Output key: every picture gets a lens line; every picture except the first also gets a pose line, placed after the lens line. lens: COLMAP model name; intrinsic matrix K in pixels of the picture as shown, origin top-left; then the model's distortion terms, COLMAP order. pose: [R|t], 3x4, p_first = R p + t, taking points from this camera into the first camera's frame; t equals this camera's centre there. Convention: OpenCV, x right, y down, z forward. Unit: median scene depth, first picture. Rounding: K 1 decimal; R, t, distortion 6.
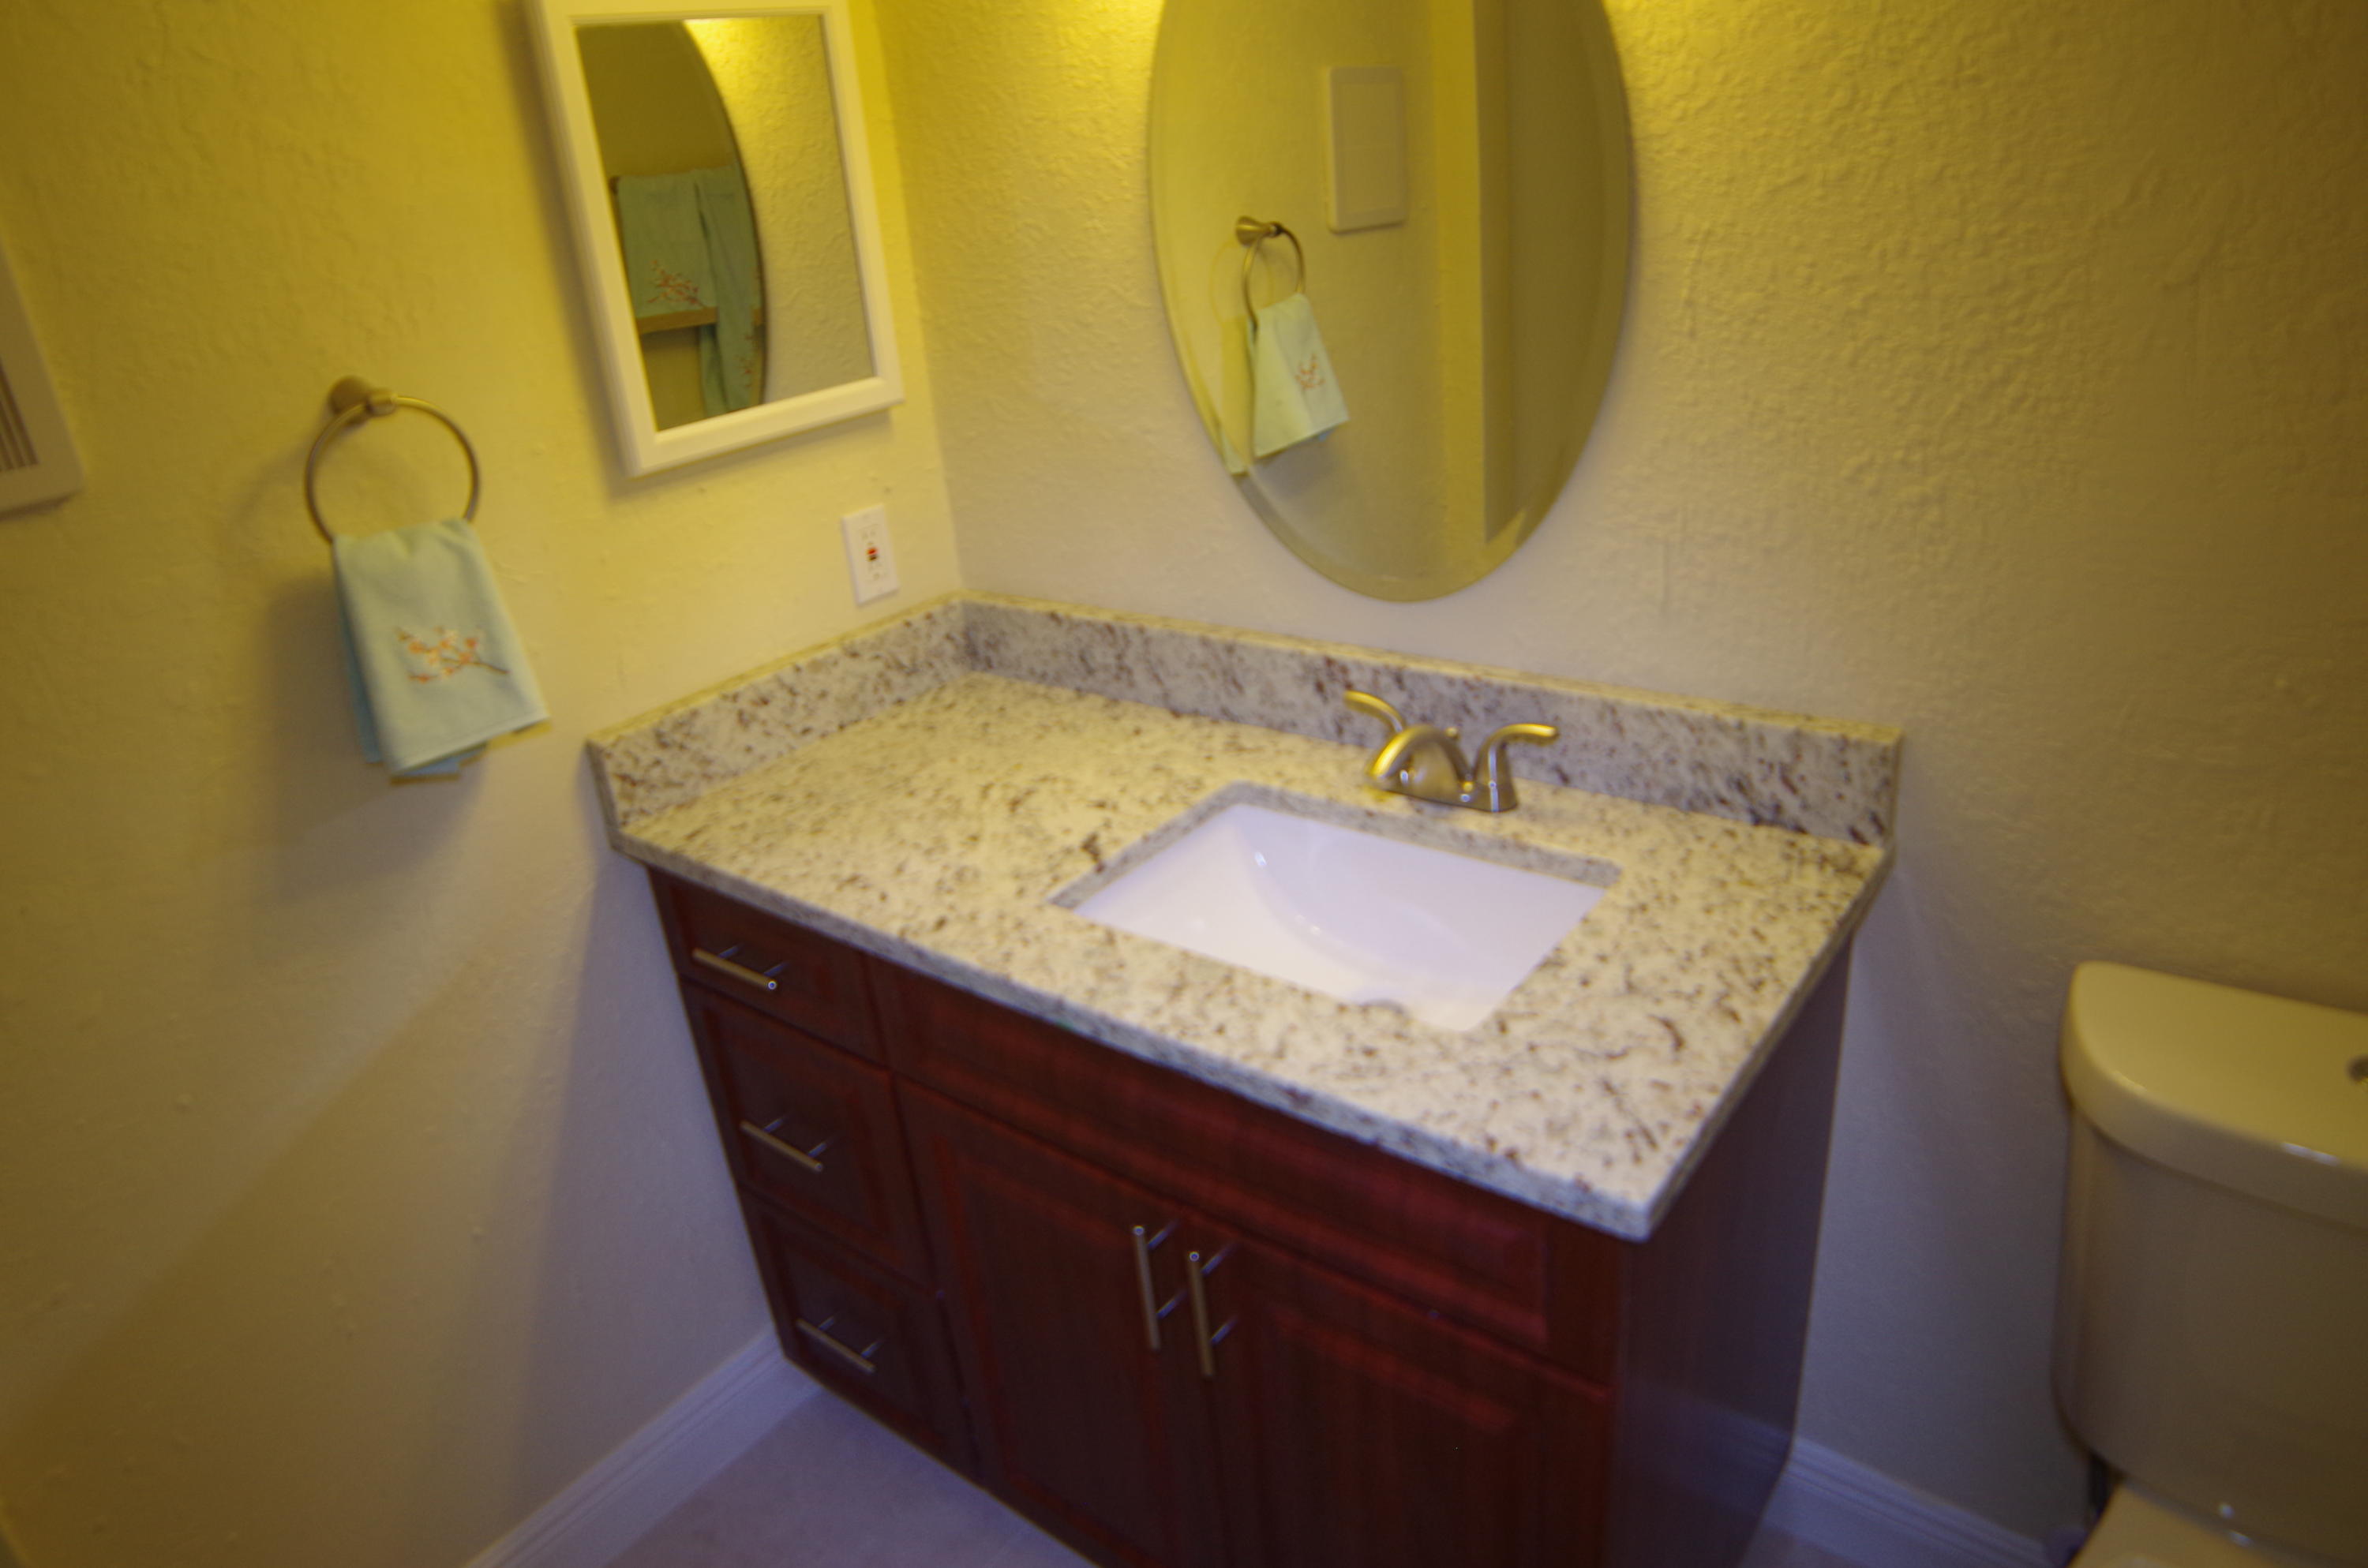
lens RADIAL K [[1462.9, 0, 1168.6], [0, 1462.9, 801.6], [0, 0, 1]] dist [-0.120064, 0.045315]
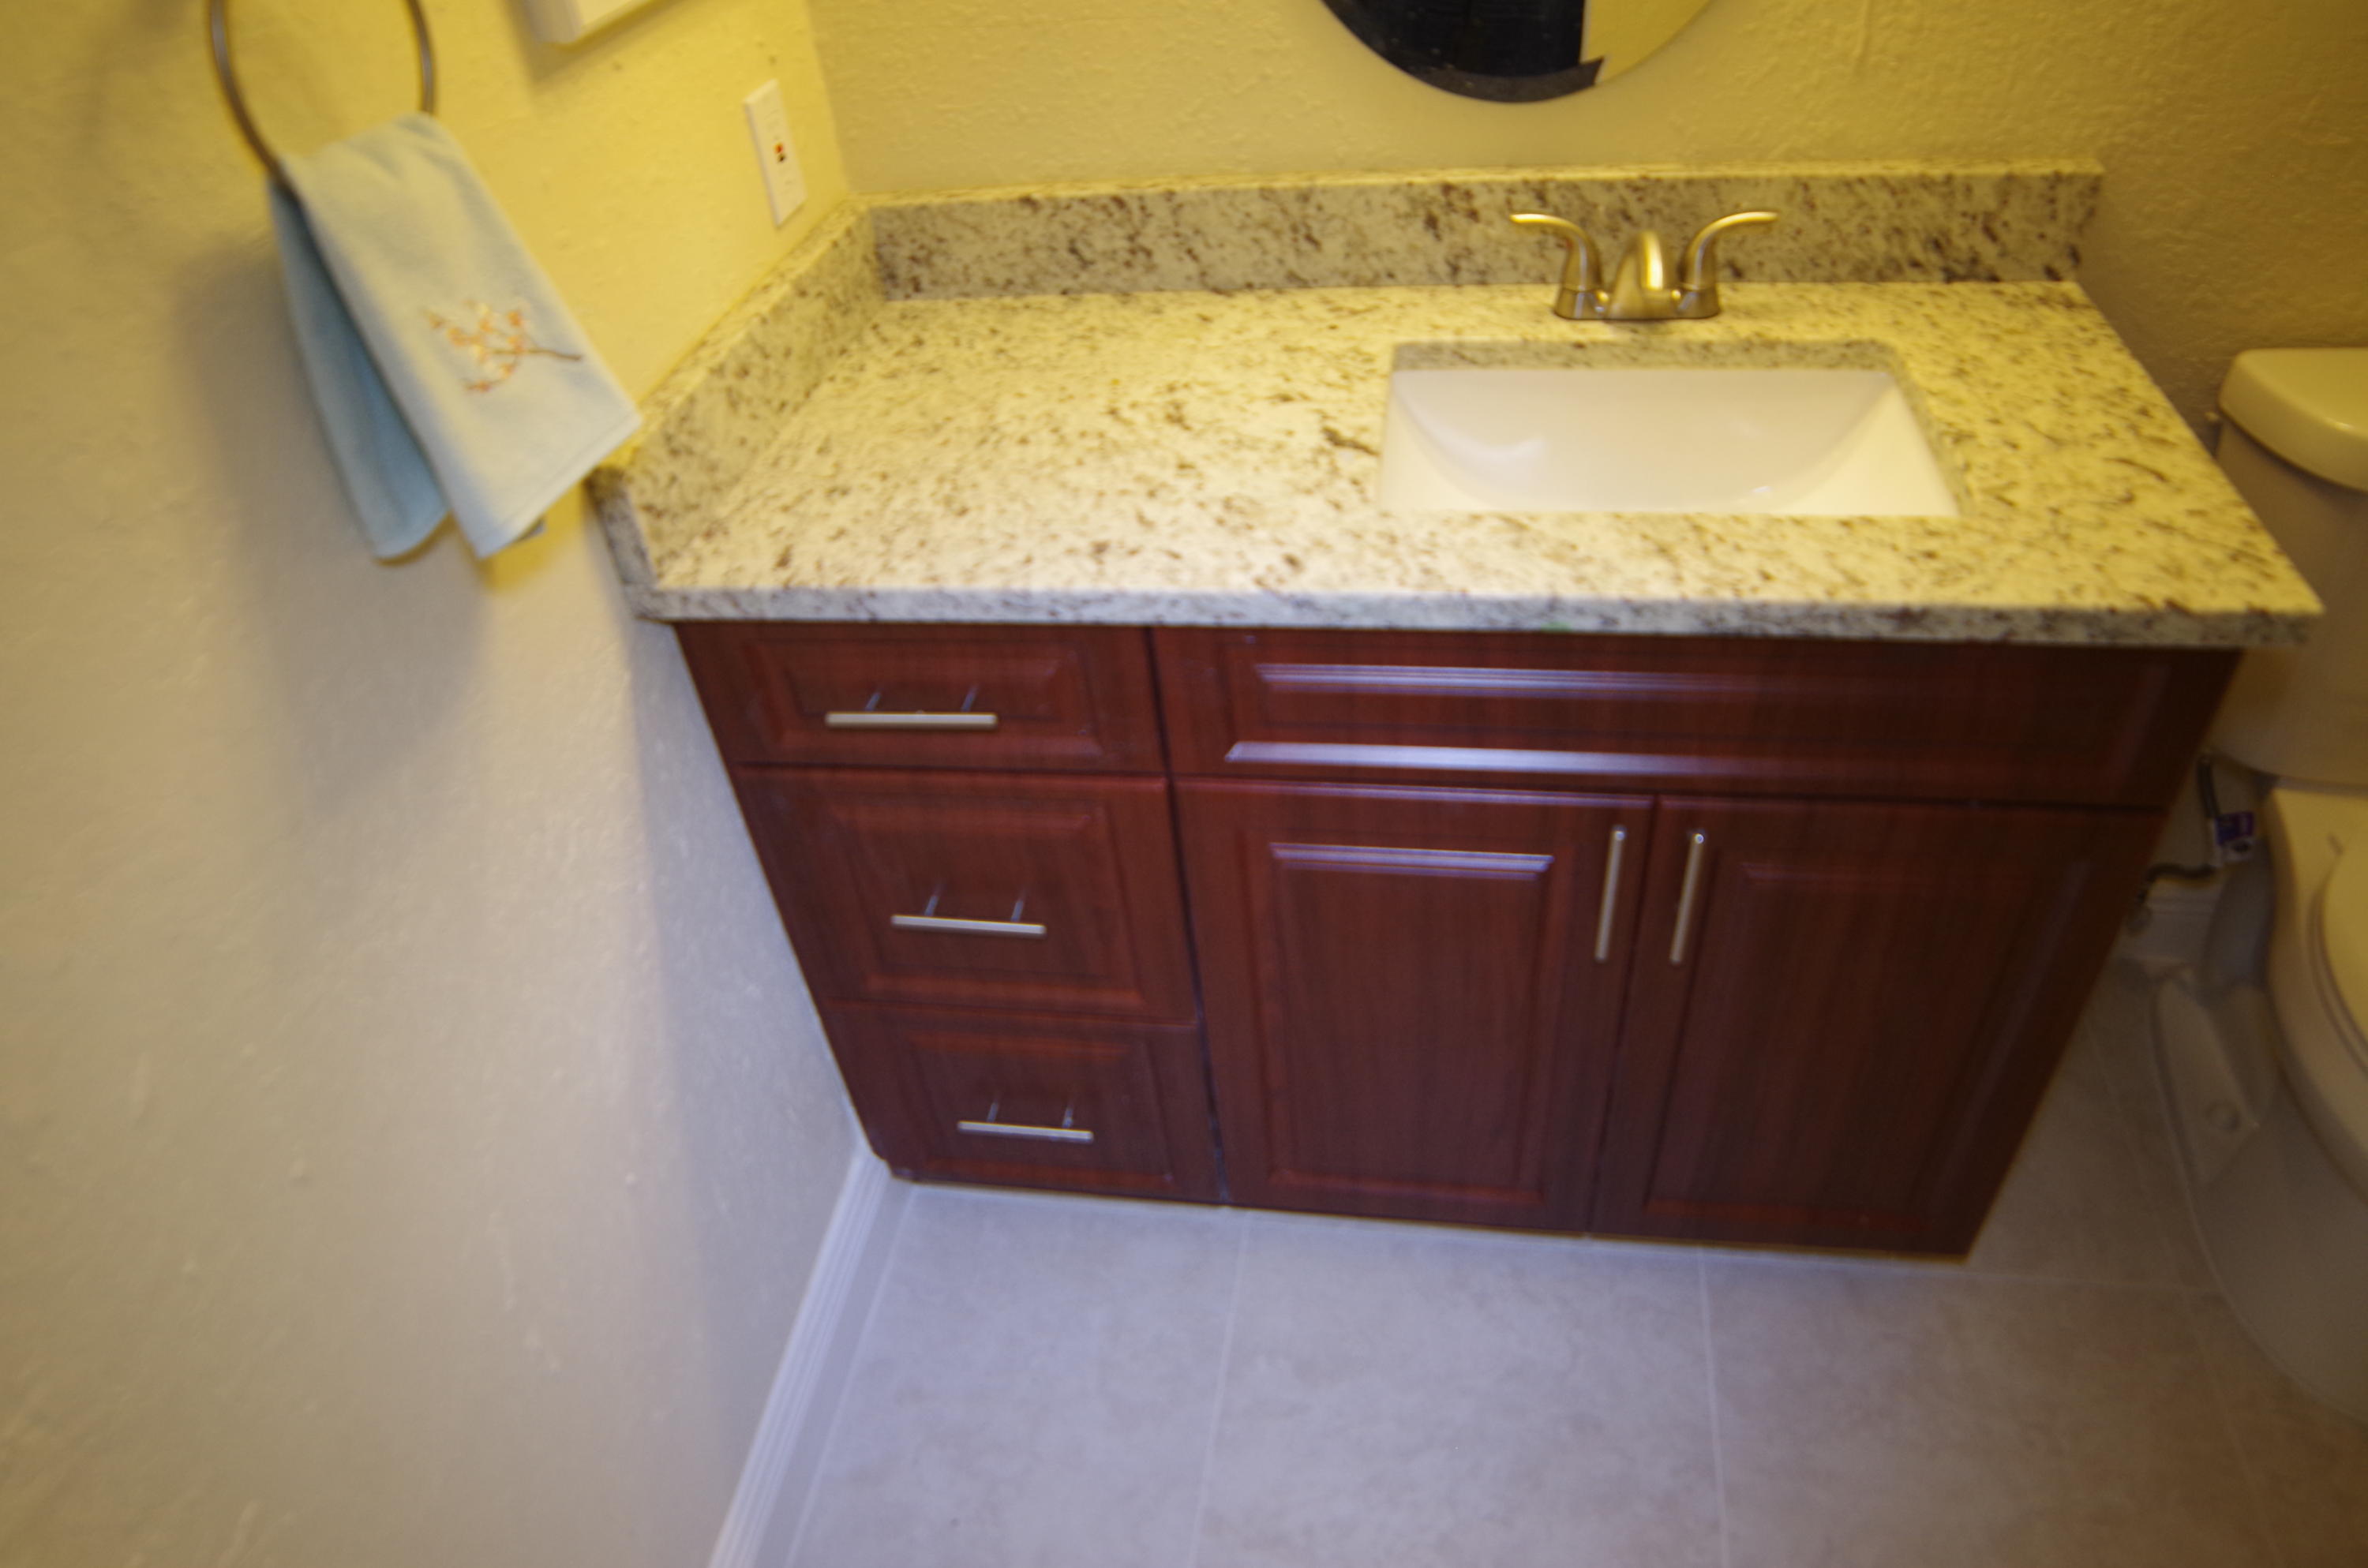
lens RADIAL K [[1462.9, 0, 1168.6], [0, 1462.9, 801.6], [0, 0, 1]] dist [-0.120064, 0.045315]
pose [[0.873596, -0.304772, 0.379400, -0.480674], [0.209743, 0.939283, 0.271578, -0.019585], [-0.439134, -0.157673, 0.884478, 0.273941]]
